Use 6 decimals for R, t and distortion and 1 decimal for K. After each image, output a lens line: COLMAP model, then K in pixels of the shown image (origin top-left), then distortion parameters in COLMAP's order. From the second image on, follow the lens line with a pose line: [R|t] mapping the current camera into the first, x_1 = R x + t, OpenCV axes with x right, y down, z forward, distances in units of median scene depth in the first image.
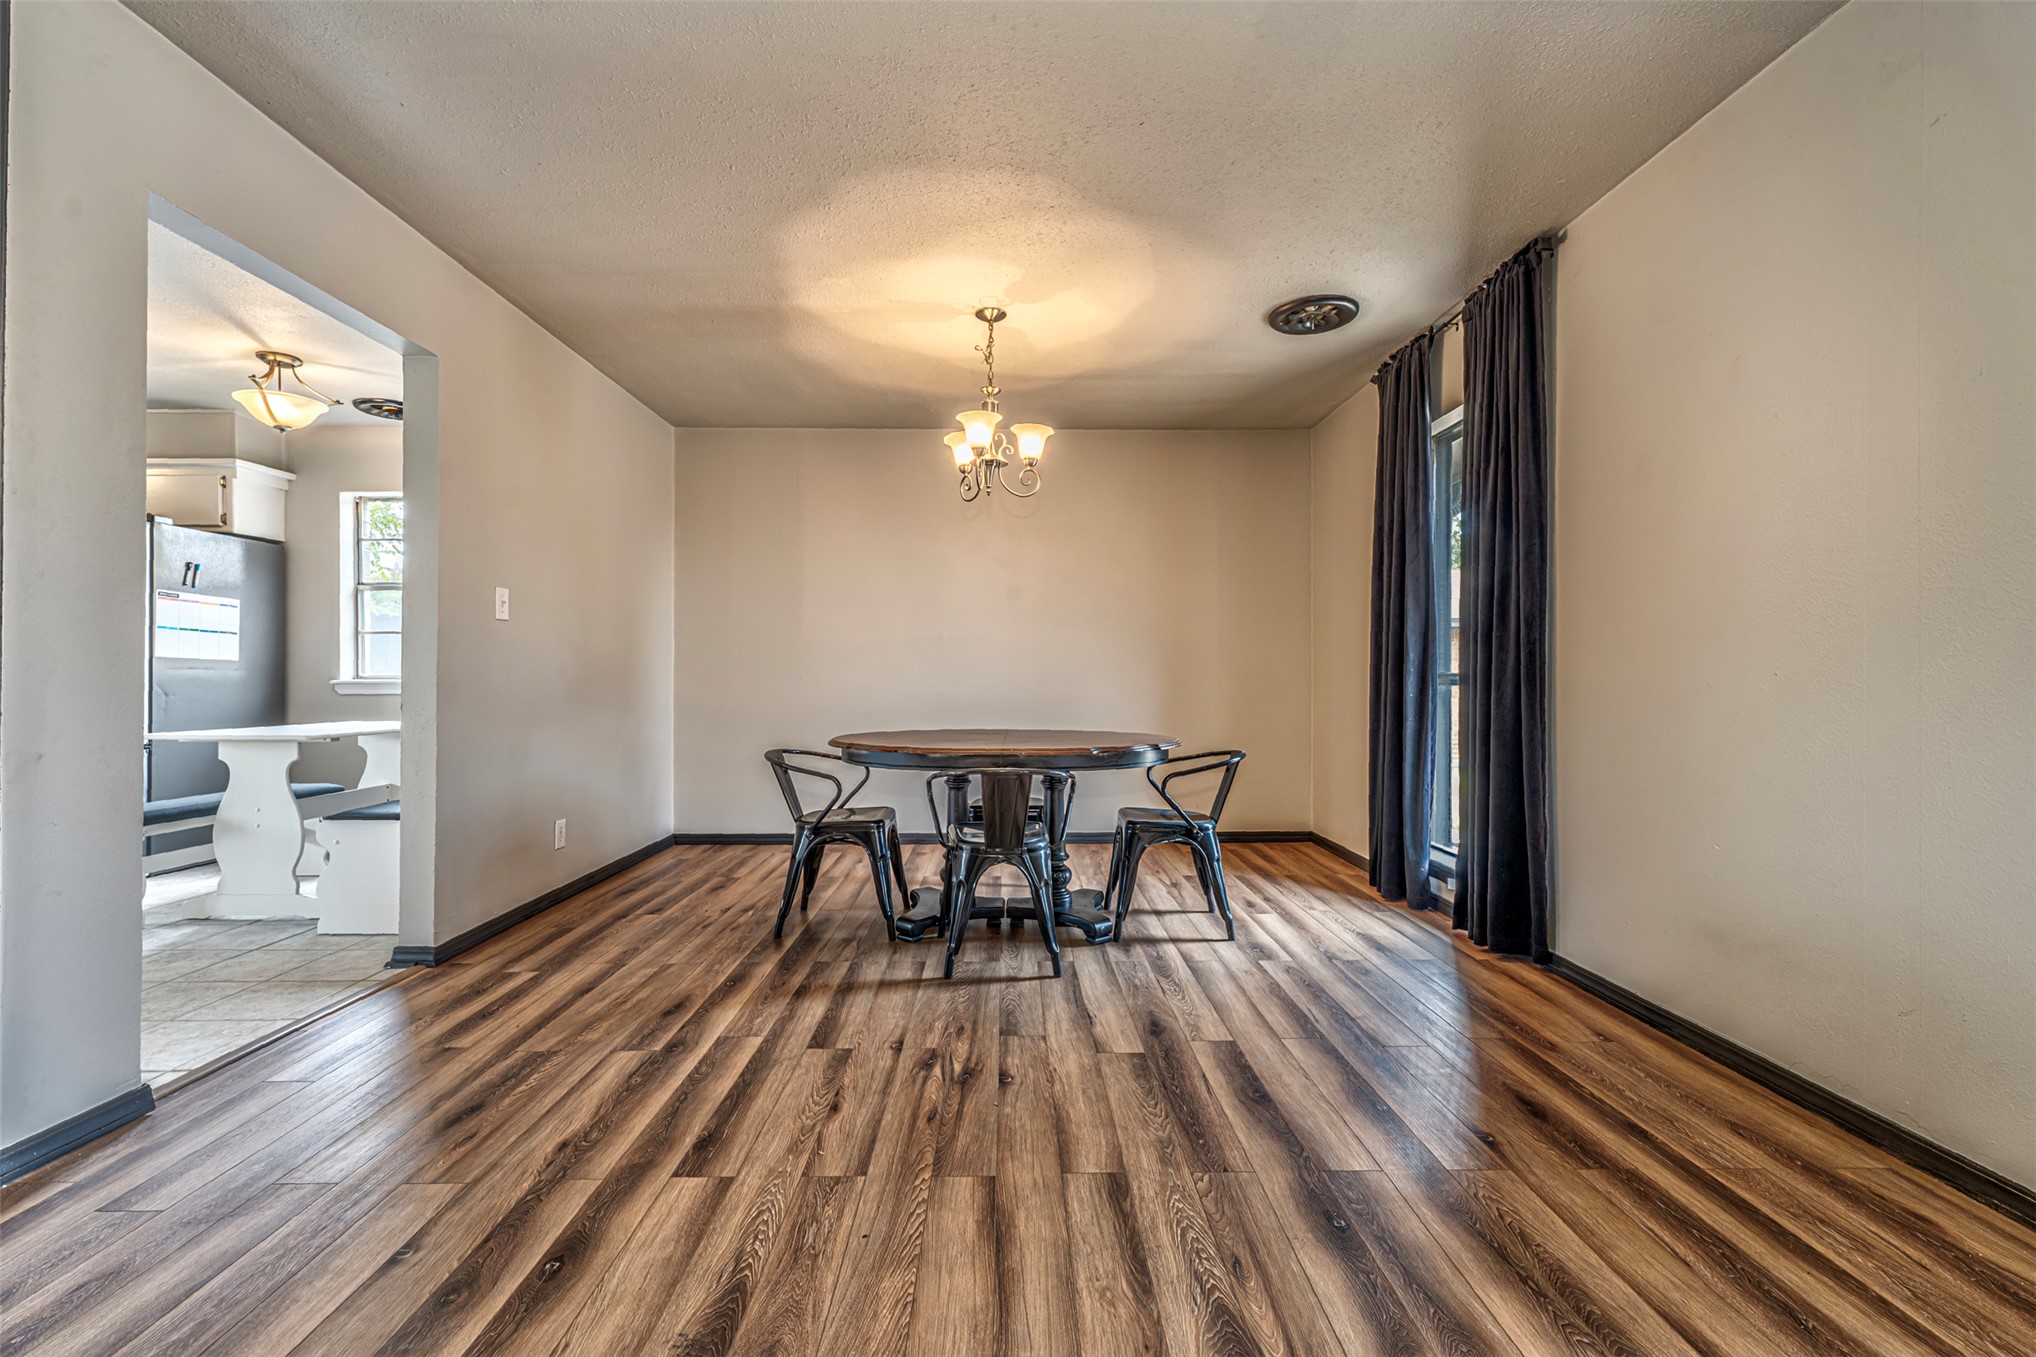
lens RADIAL K [[836.3, 0, 1006.6], [0, 836.3, 686.7], [0, 0, 1]] dist [-0.000835, 0.000744]
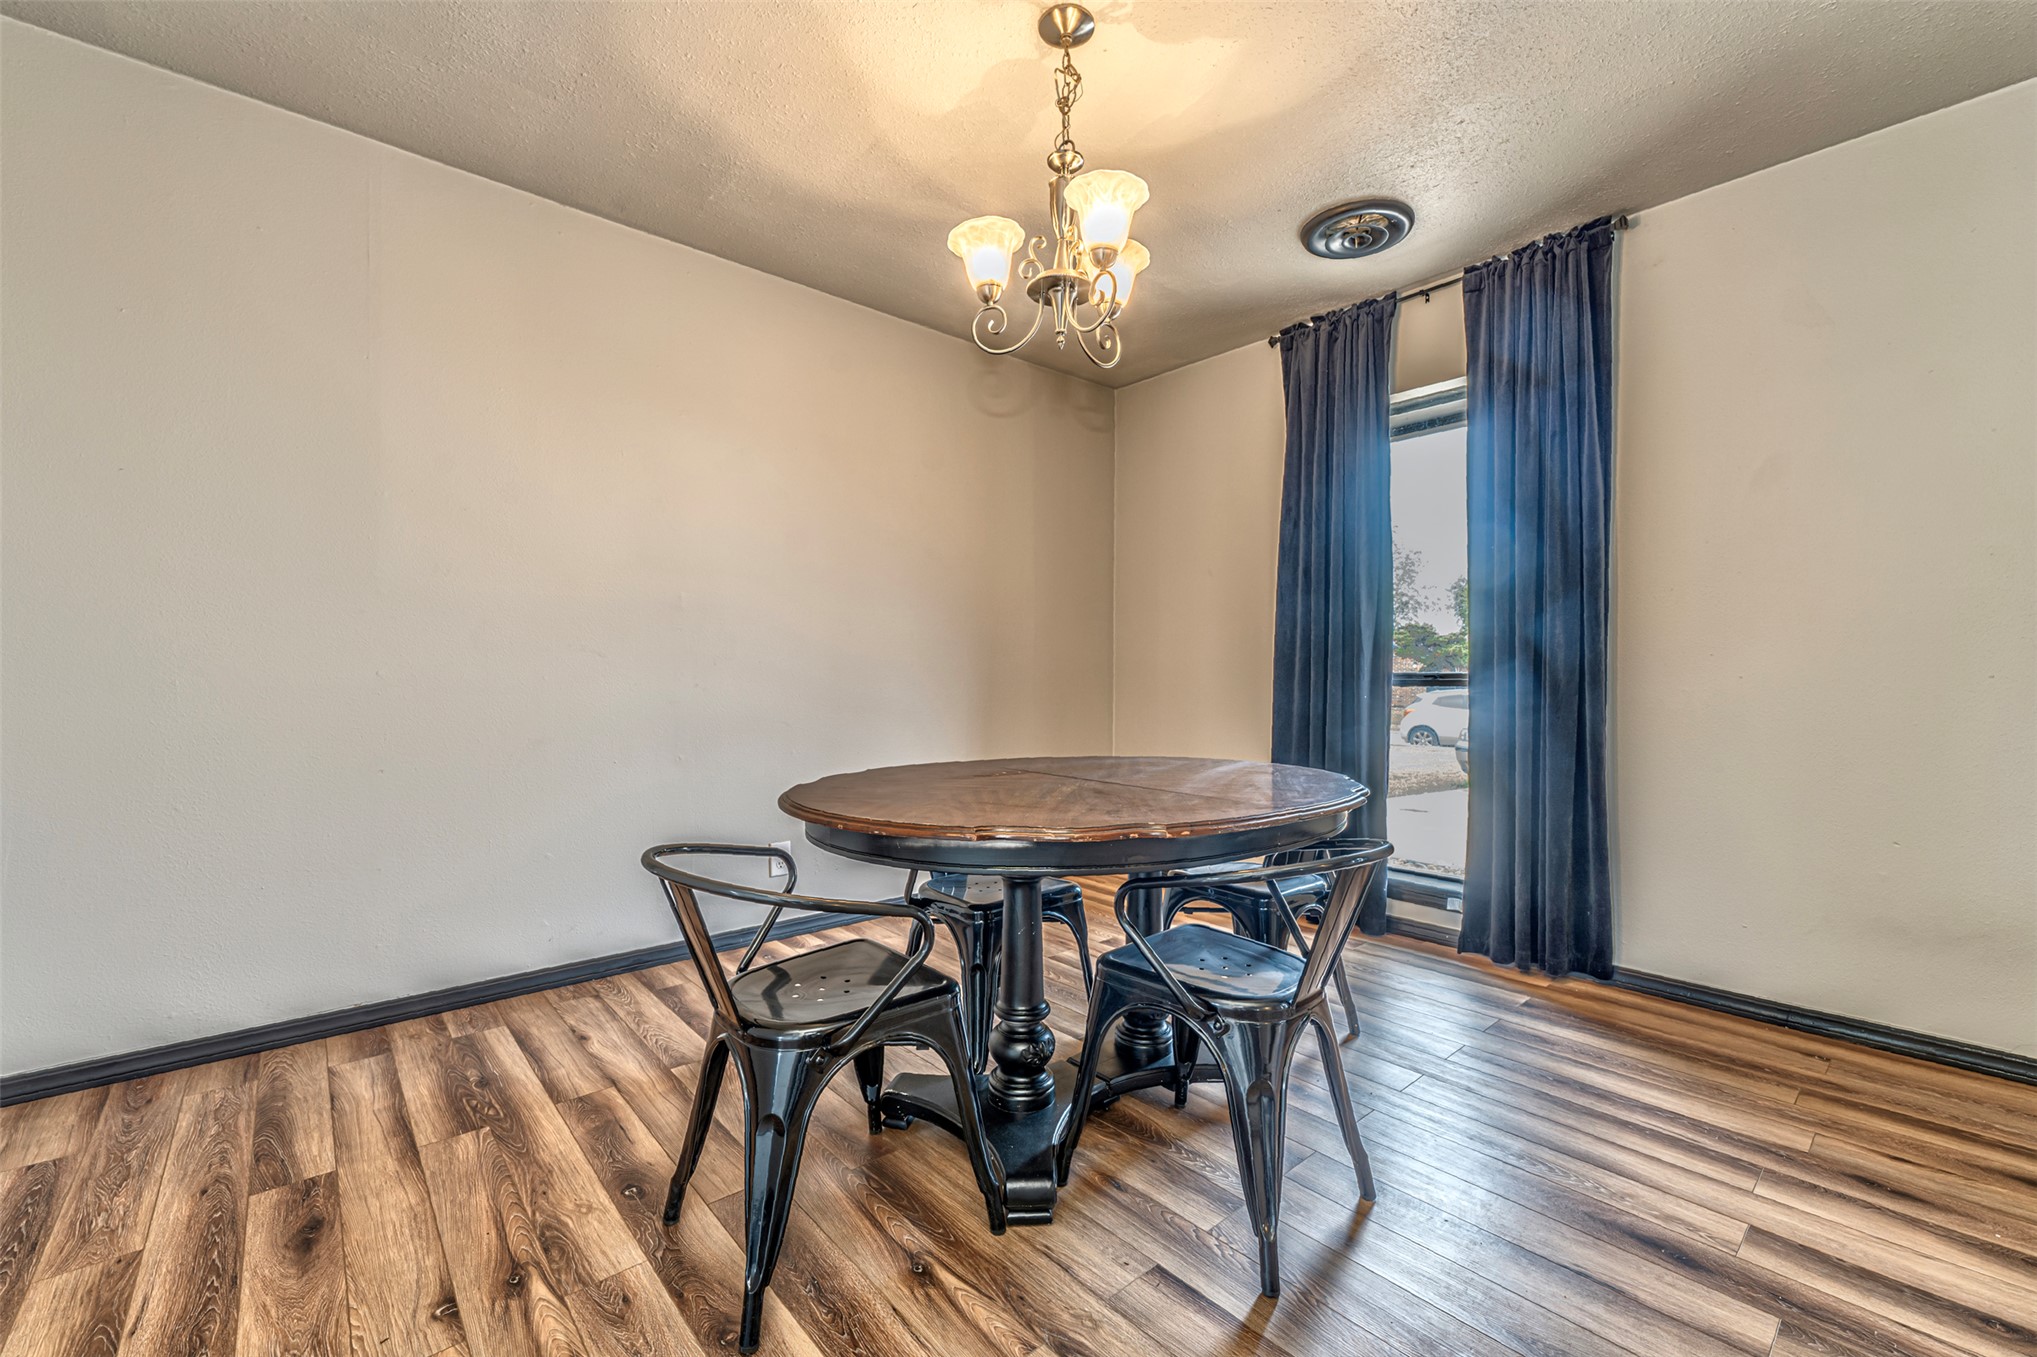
lens RADIAL K [[836.7, 0, 1026.2], [0, 836.7, 680.5], [0, 0, 1]] dist [-0.000835, 0.000744]
pose [[0.760477, 0.006387, 0.649334, -0.426852], [0.000118, 0.999950, -0.009975, 0.003798], [-0.649365, 0.007662, 0.760438, 0.635128]]
